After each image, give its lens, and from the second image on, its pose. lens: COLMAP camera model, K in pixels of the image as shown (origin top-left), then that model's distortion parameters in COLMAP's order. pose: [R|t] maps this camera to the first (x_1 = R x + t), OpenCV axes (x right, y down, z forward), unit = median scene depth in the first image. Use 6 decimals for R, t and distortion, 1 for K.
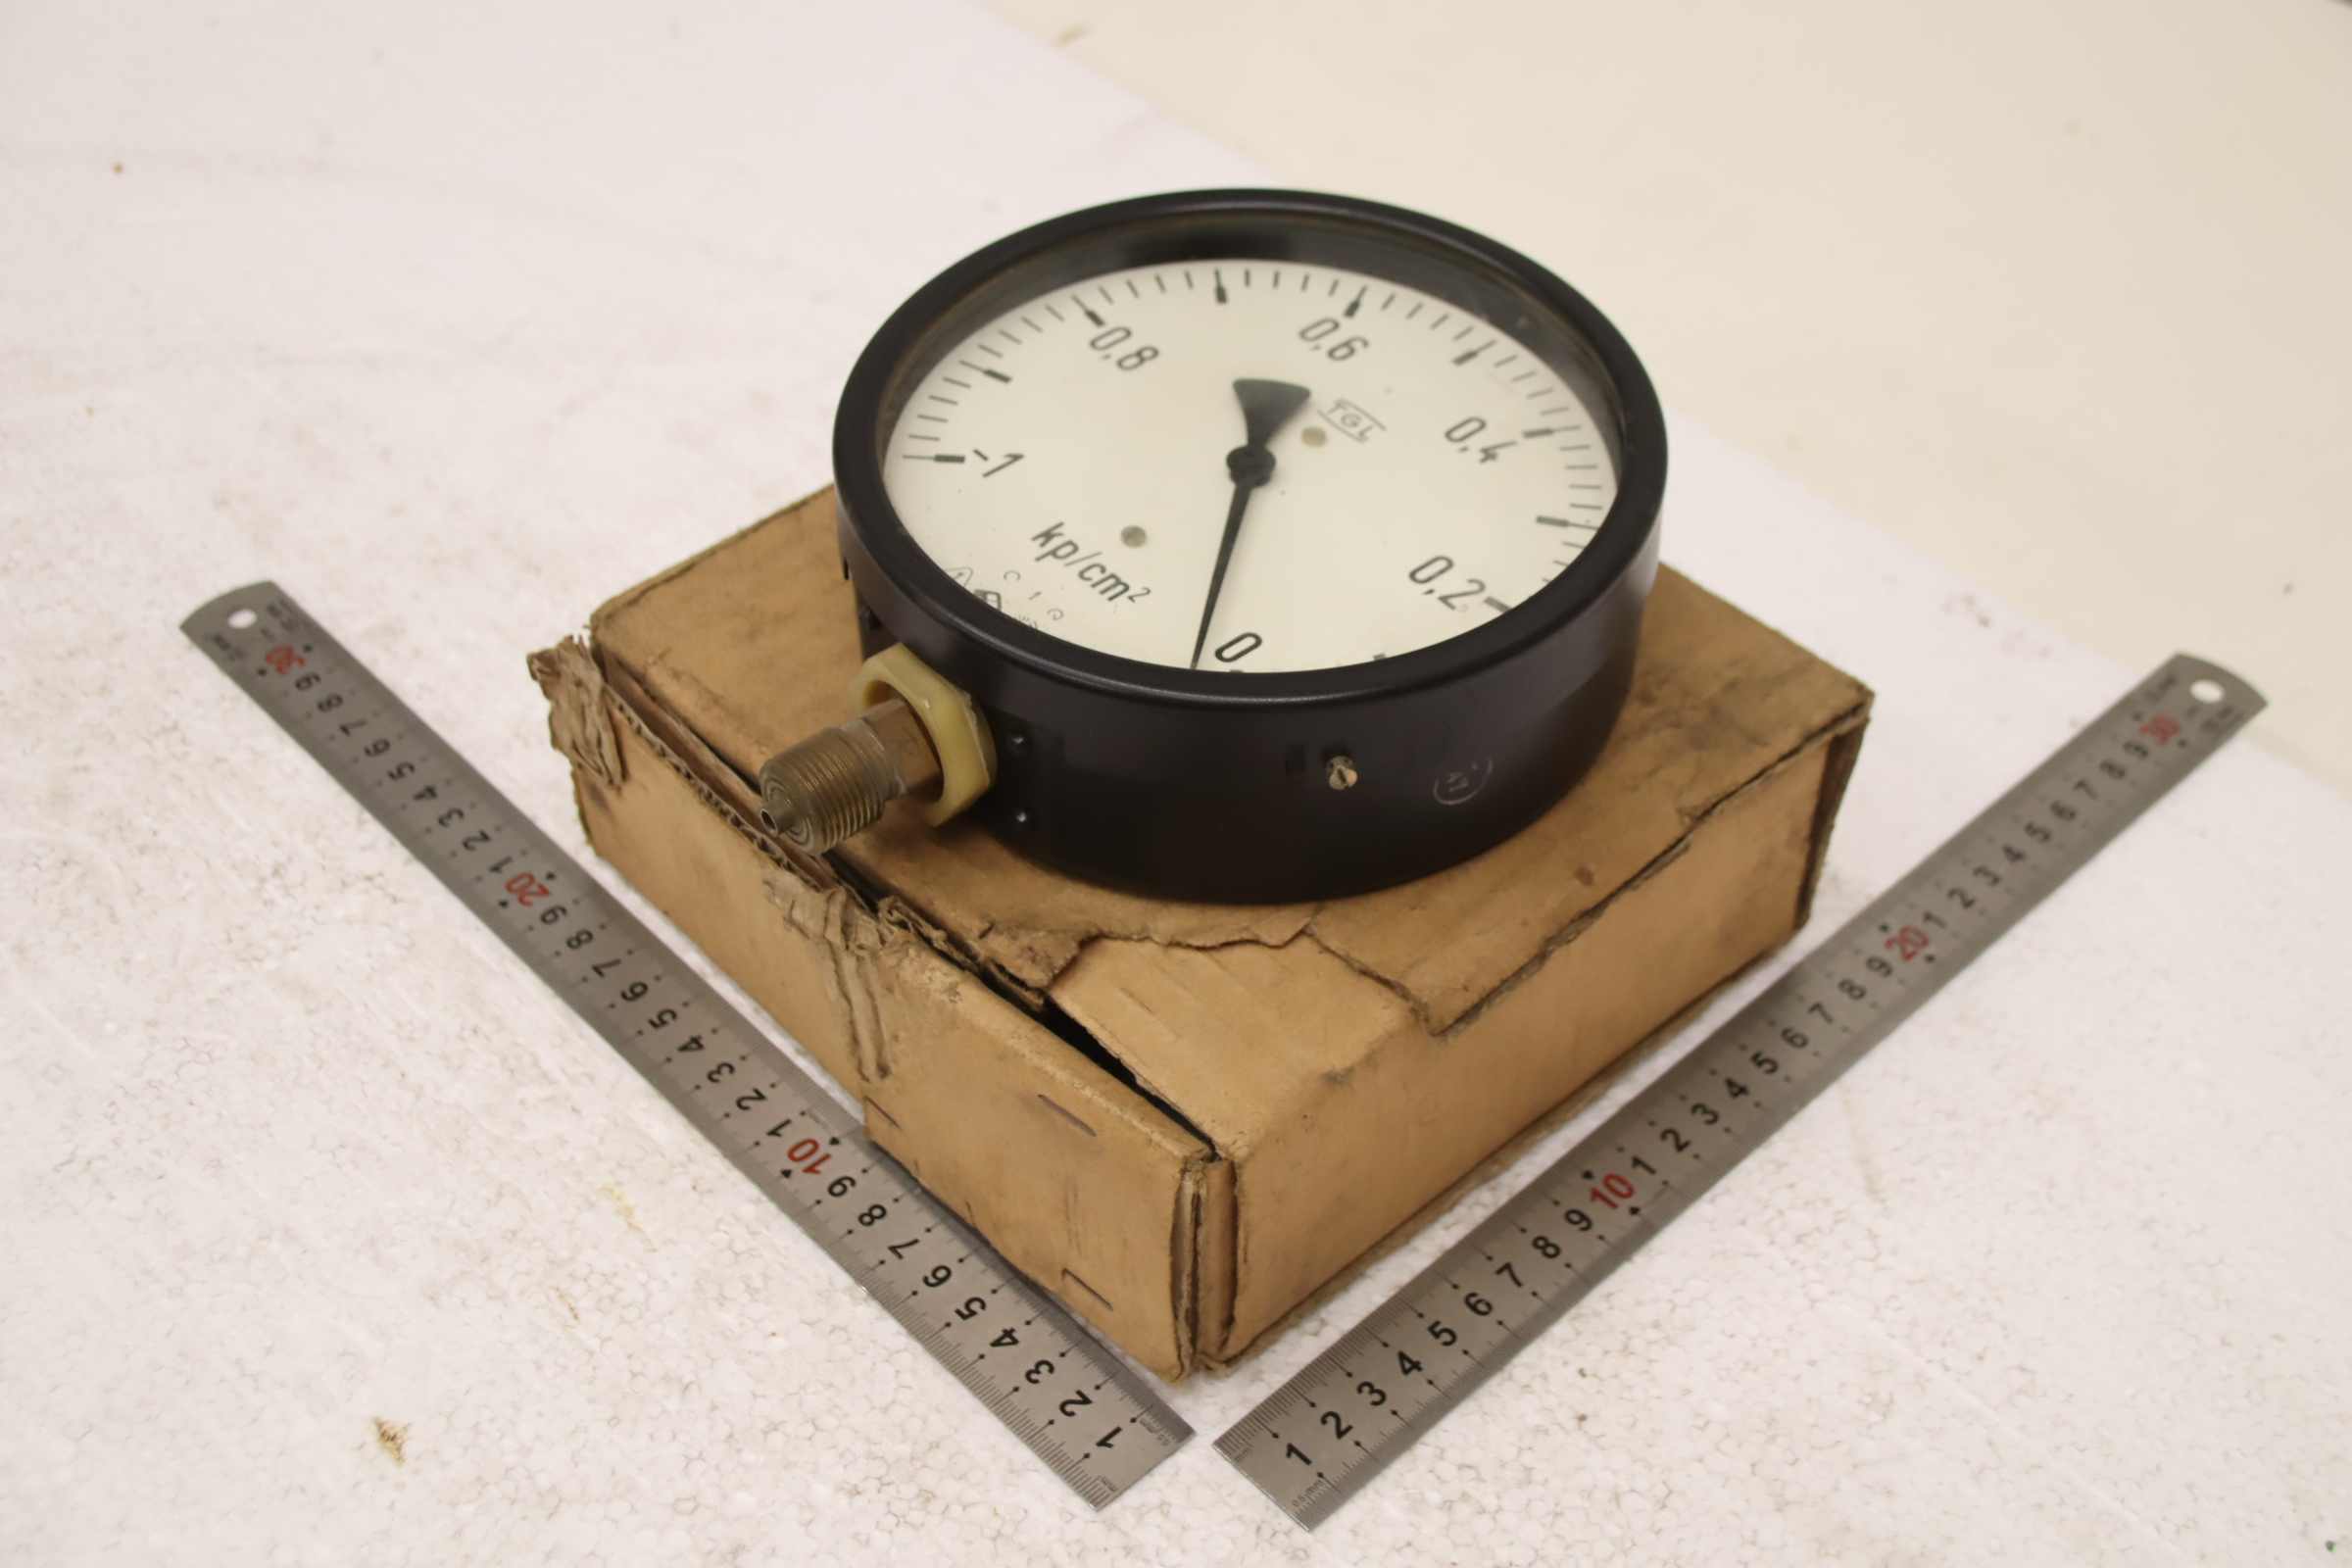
lens RADIAL K [[3036.5, 0, 1177.8], [0, 3036.5, 777.3], [0, 0, 1]] dist [-0.037749, 0.000000]
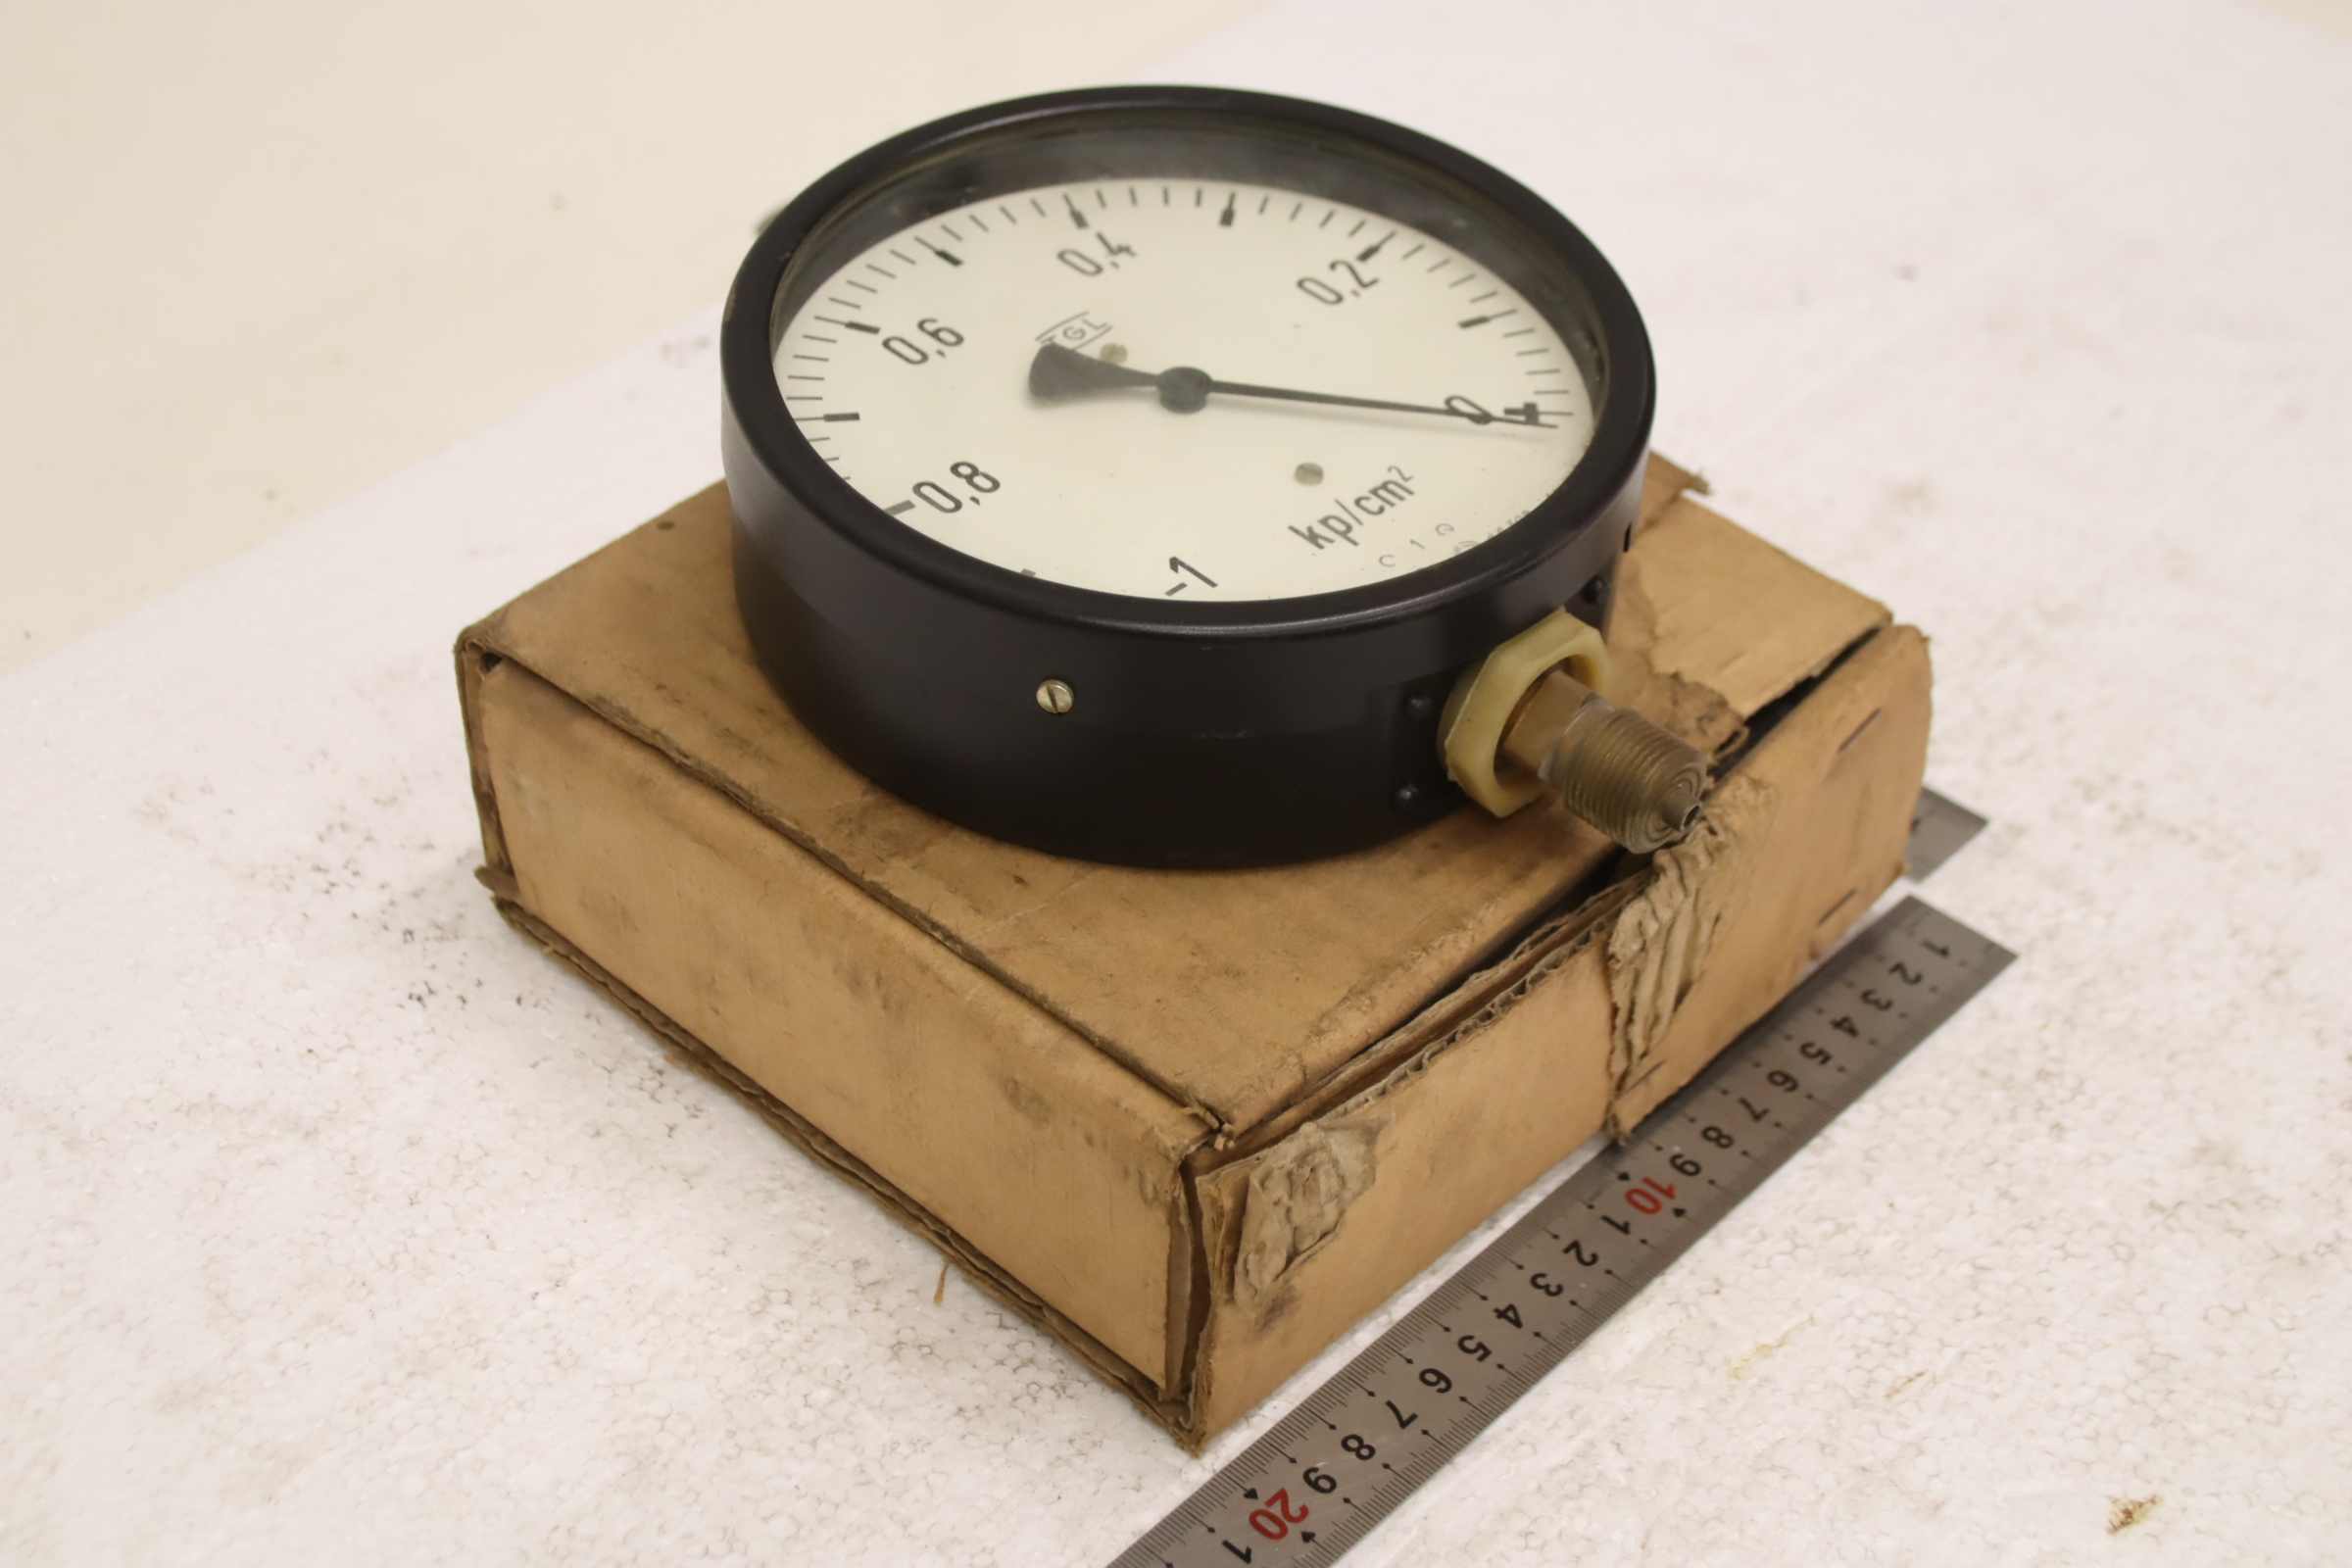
lens RADIAL K [[3873.9, 0, 1183.5], [0, 3873.9, 786.2], [0, 0, 1]] dist [0.065947, 0.000000]
pose [[-0.079063, -0.666809, 0.741023, -0.905766], [0.661841, 0.520768, 0.539228, -0.662382], [-0.745463, 0.533073, 0.400148, 0.616102]]
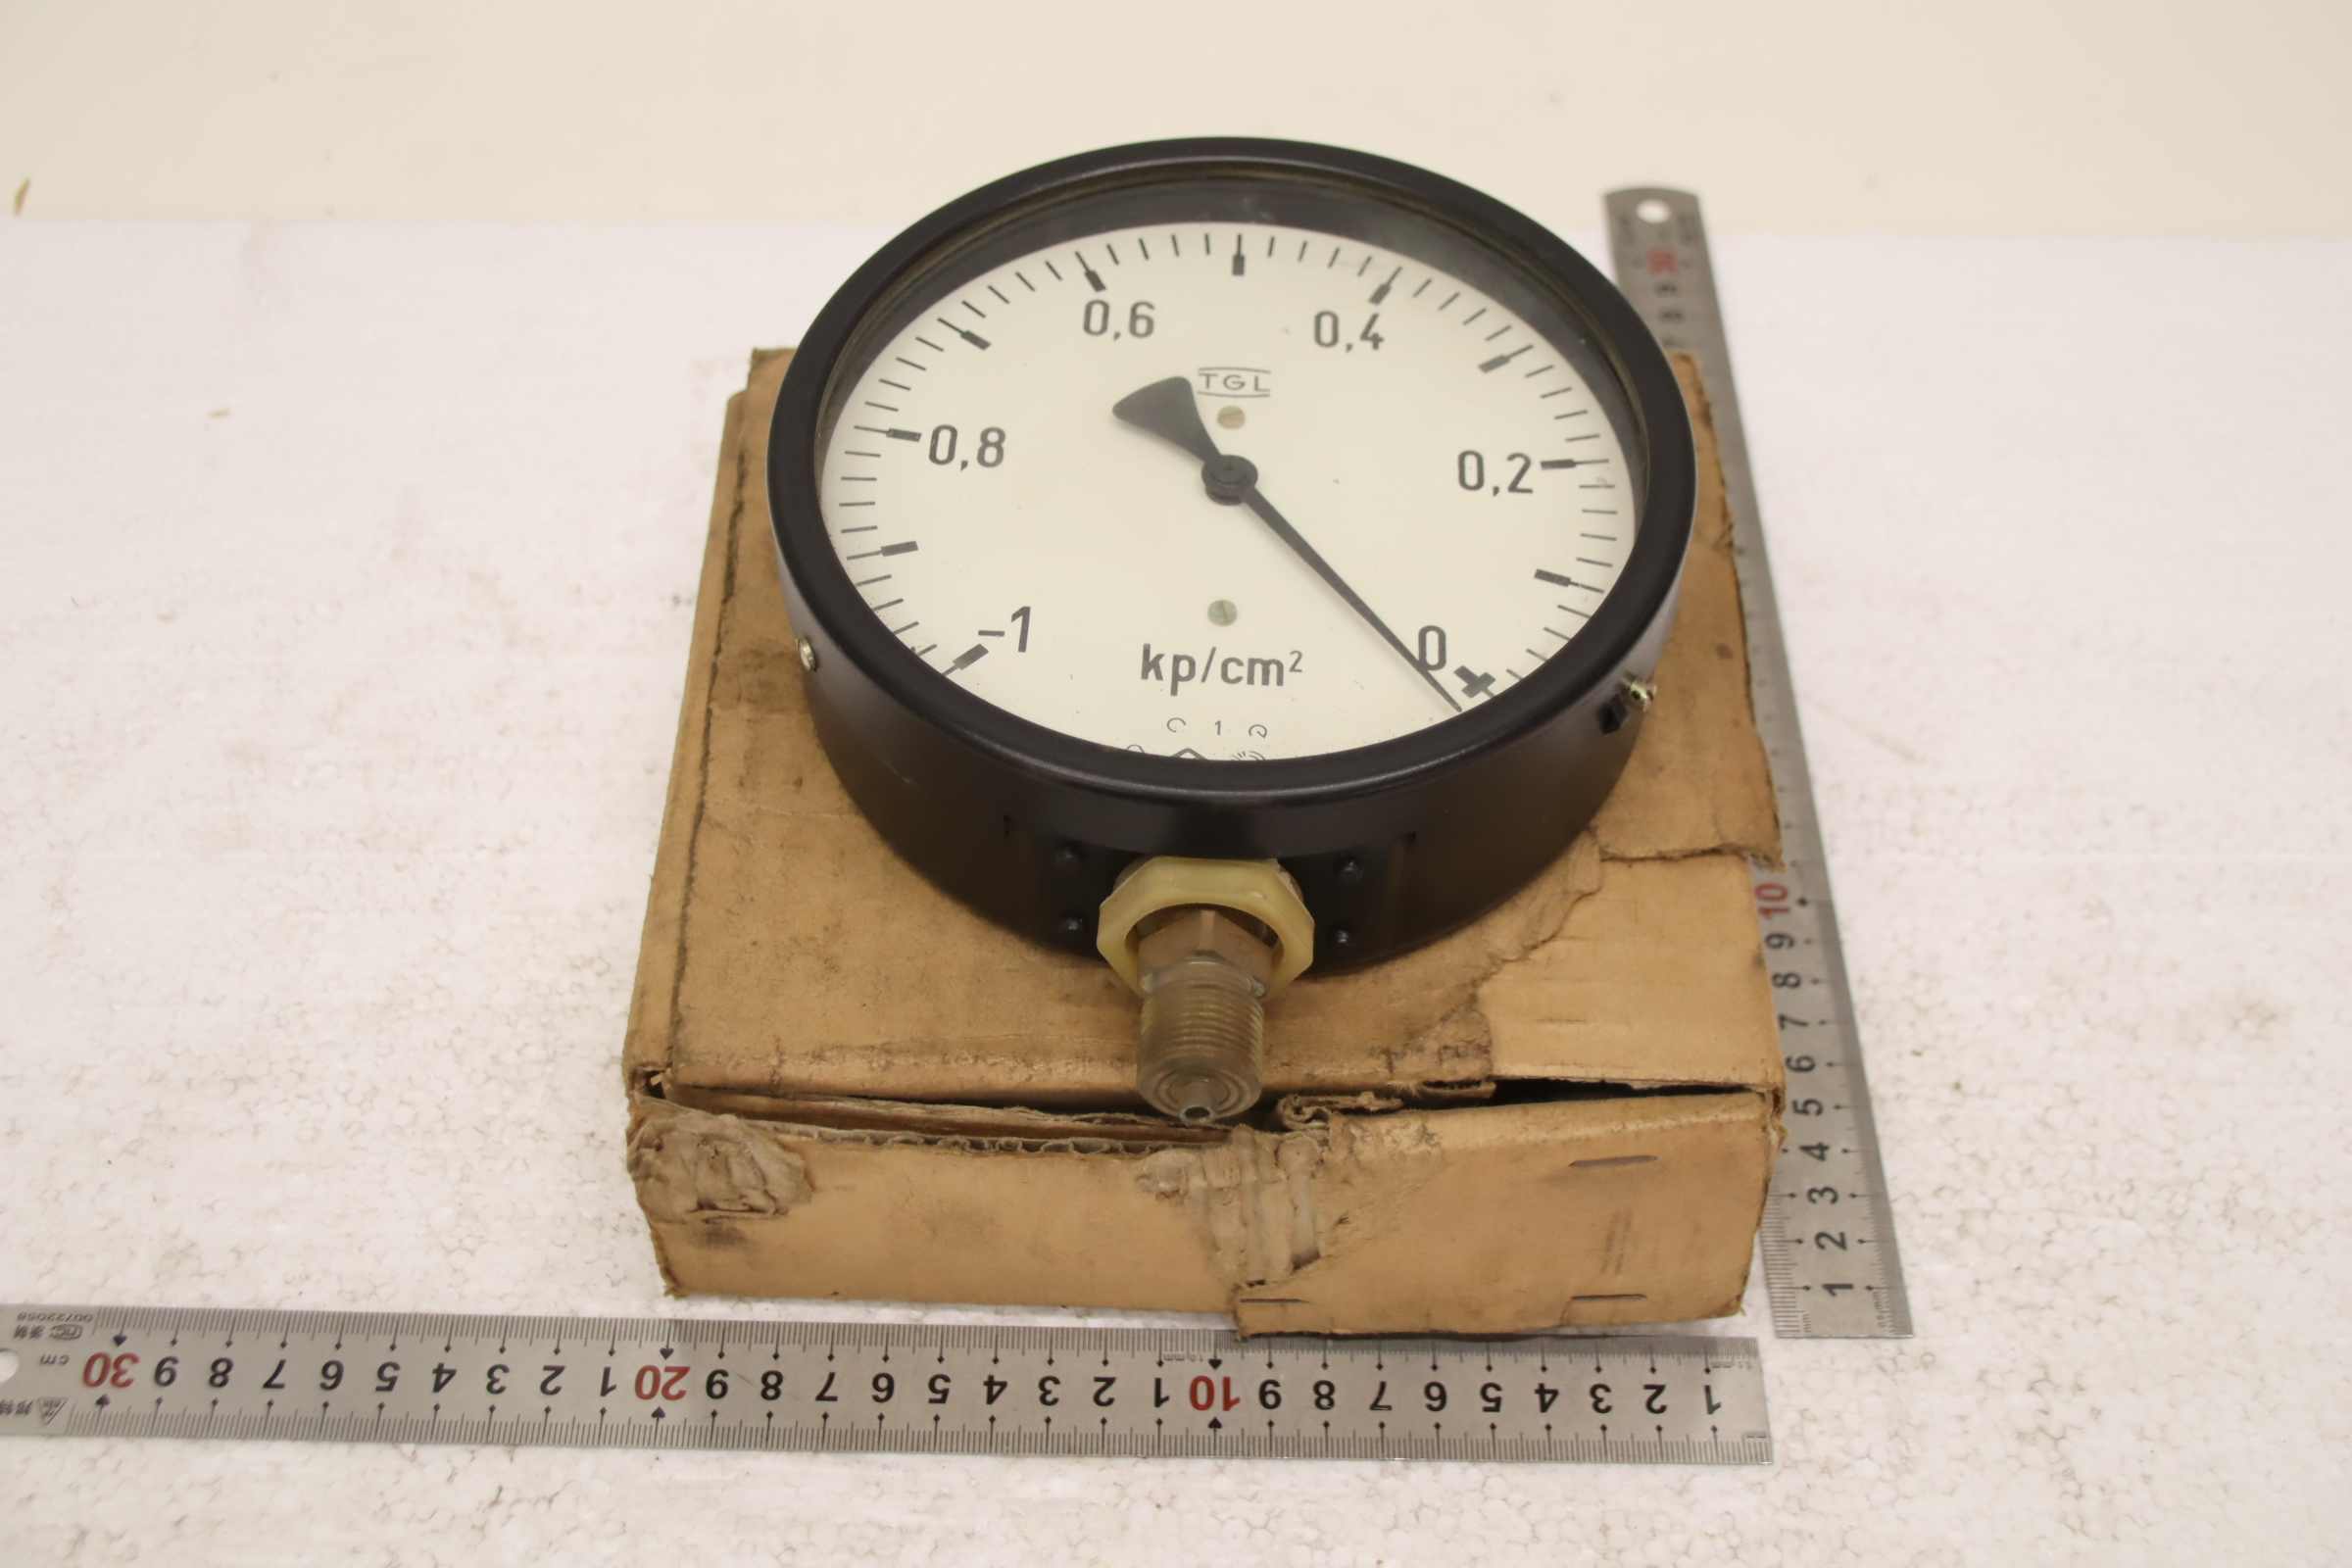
lens RADIAL K [[2842.3, 0, 1181.1], [0, 2842.3, 778.5], [0, 0, 1]] dist [-0.045939, 0.000000]
pose [[0.689656, -0.566751, 0.450740, -0.422247], [0.503063, 0.822704, 0.264737, -0.263509], [-0.520866, 0.044173, 0.852495, 0.295373]]
